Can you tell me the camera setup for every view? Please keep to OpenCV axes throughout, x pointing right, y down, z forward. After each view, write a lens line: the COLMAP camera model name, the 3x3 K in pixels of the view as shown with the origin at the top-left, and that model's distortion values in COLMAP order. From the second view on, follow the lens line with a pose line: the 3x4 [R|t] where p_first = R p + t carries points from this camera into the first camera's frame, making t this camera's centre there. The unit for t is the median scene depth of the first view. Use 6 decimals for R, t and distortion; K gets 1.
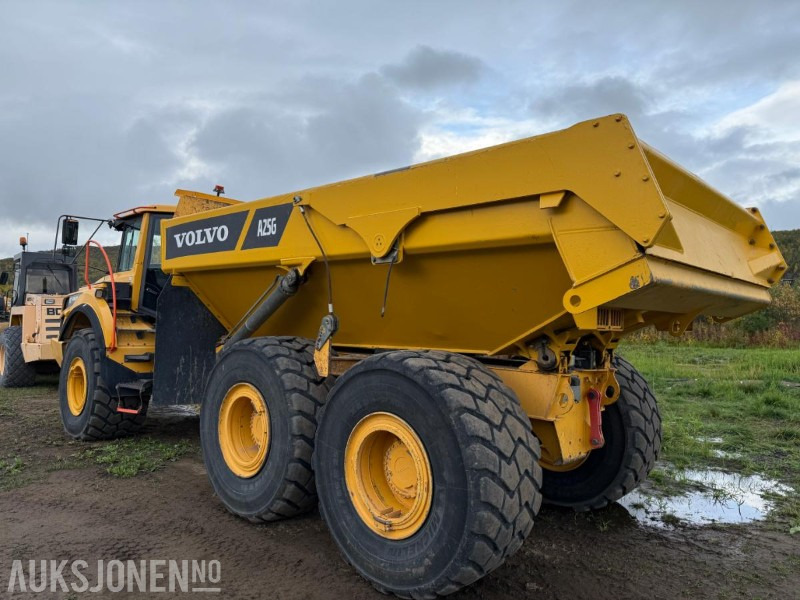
lens RADIAL K [[569.7, 0, 391.0], [0, 569.7, 303.6], [0, 0, 1]] dist [0.033945, -0.031361]
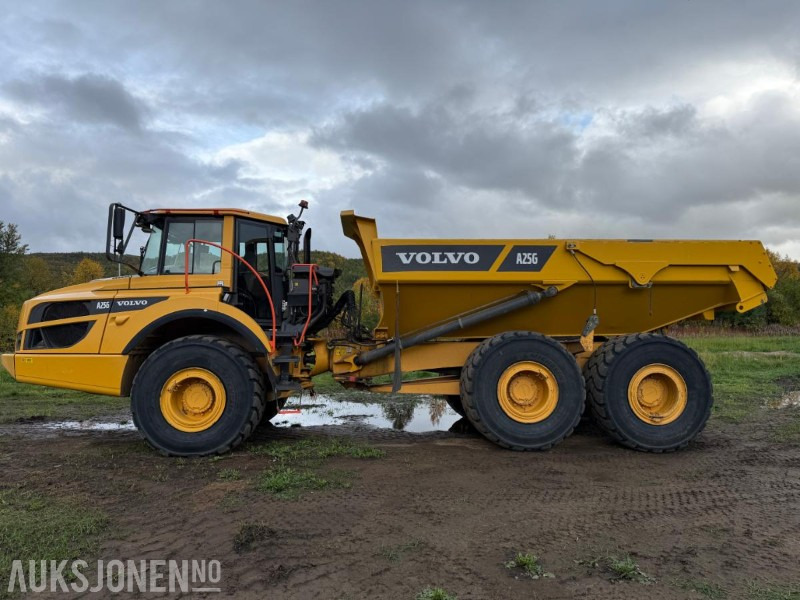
lens RADIAL K [[556.1, 0, 358.4], [0, 556.1, 304.2], [0, 0, 1]] dist [0.128576, -0.200532]
pose [[0.683165, 0.004236, 0.730252, -1.545925], [0.000330, 0.999981, -0.006110, -0.002905], [-0.730264, 0.004415, 0.683151, 0.288884]]
